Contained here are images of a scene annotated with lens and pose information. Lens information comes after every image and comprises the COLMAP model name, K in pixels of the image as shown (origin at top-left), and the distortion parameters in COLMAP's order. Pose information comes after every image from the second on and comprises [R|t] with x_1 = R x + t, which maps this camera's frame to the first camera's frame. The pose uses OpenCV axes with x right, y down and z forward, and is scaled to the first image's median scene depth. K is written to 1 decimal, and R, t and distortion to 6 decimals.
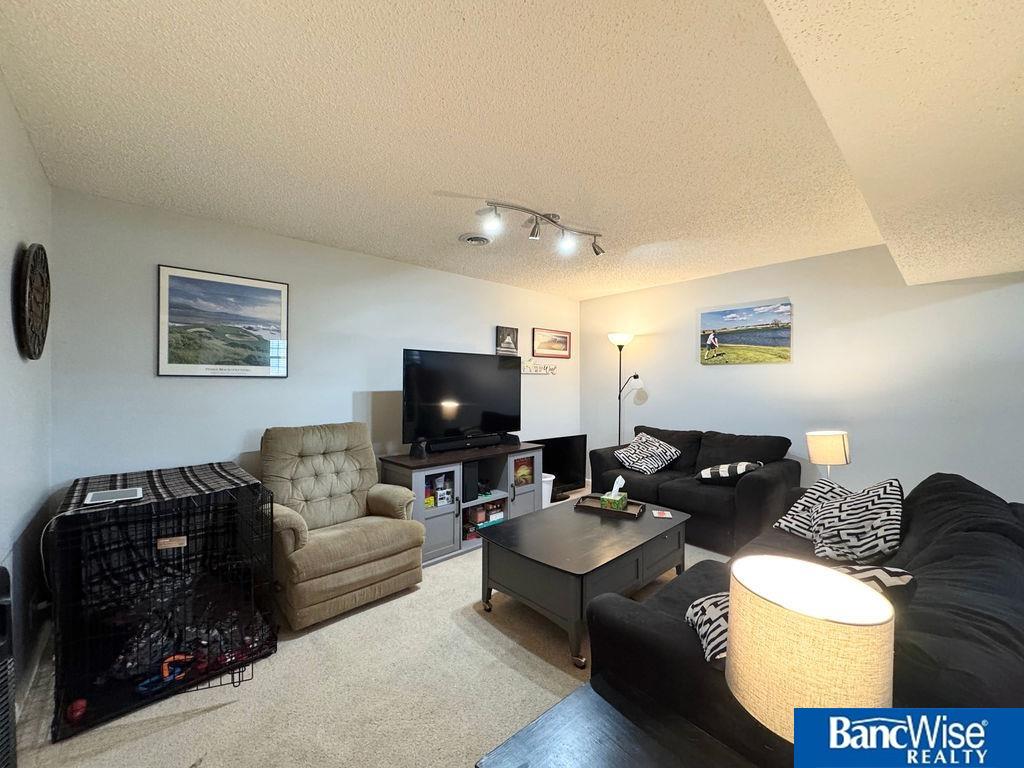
lens RADIAL K [[407.9, 0, 512.7], [0, 407.9, 384.2], [0, 0, 1]] dist [-0.003183, 0.000932]
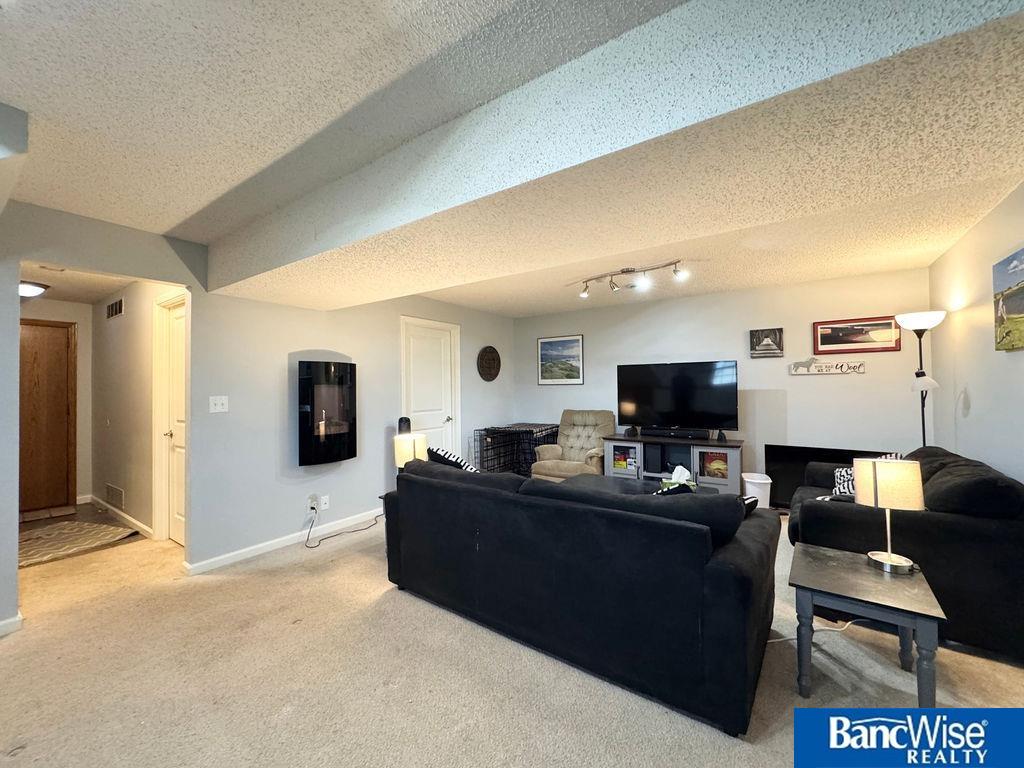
lens RADIAL K [[407.9, 0, 512.8], [0, 407.9, 381.3], [0, 0, 1]] dist [-0.003183, 0.000932]
pose [[0.240525, -0.020190, -0.970433, 1.211331], [0.007788, 0.999792, -0.018870, 0.002262], [0.970612, -0.003019, 0.240632, 0.237084]]
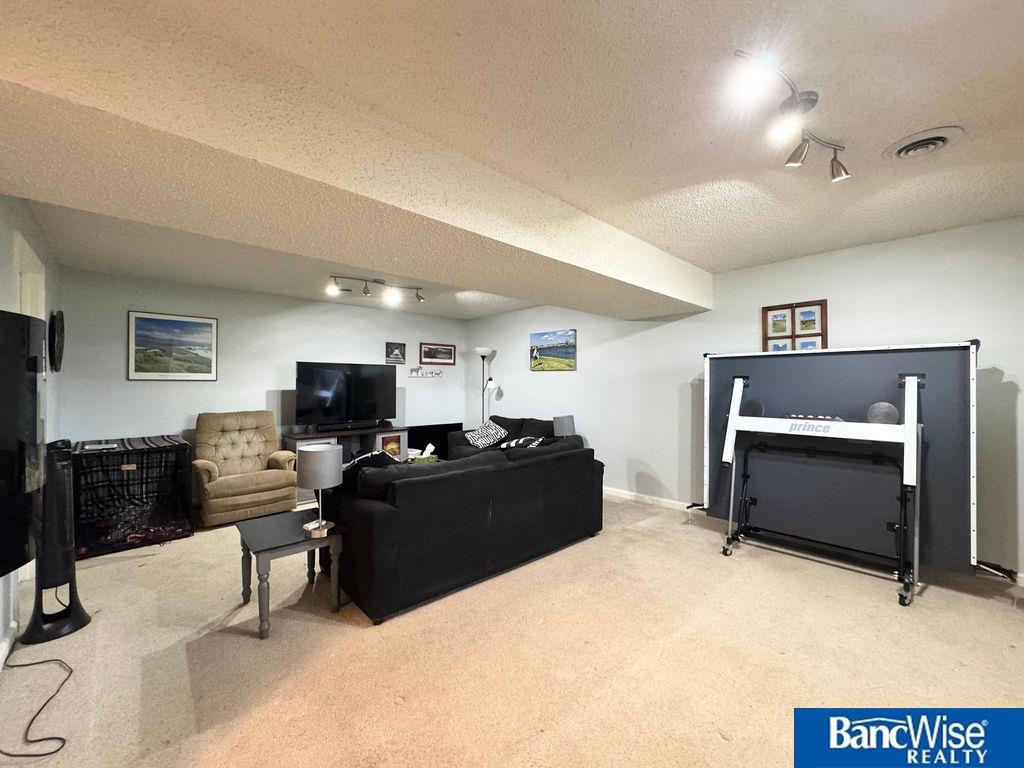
lens RADIAL K [[407.9, 0, 512.0], [0, 407.9, 385.0], [0, 0, 1]] dist [-0.003183, 0.000932]
pose [[0.999766, -0.000223, 0.021638, 0.515452], [0.000206, 1.000000, 0.000805, -0.001873], [-0.021638, -0.000801, 0.999766, -0.539987]]
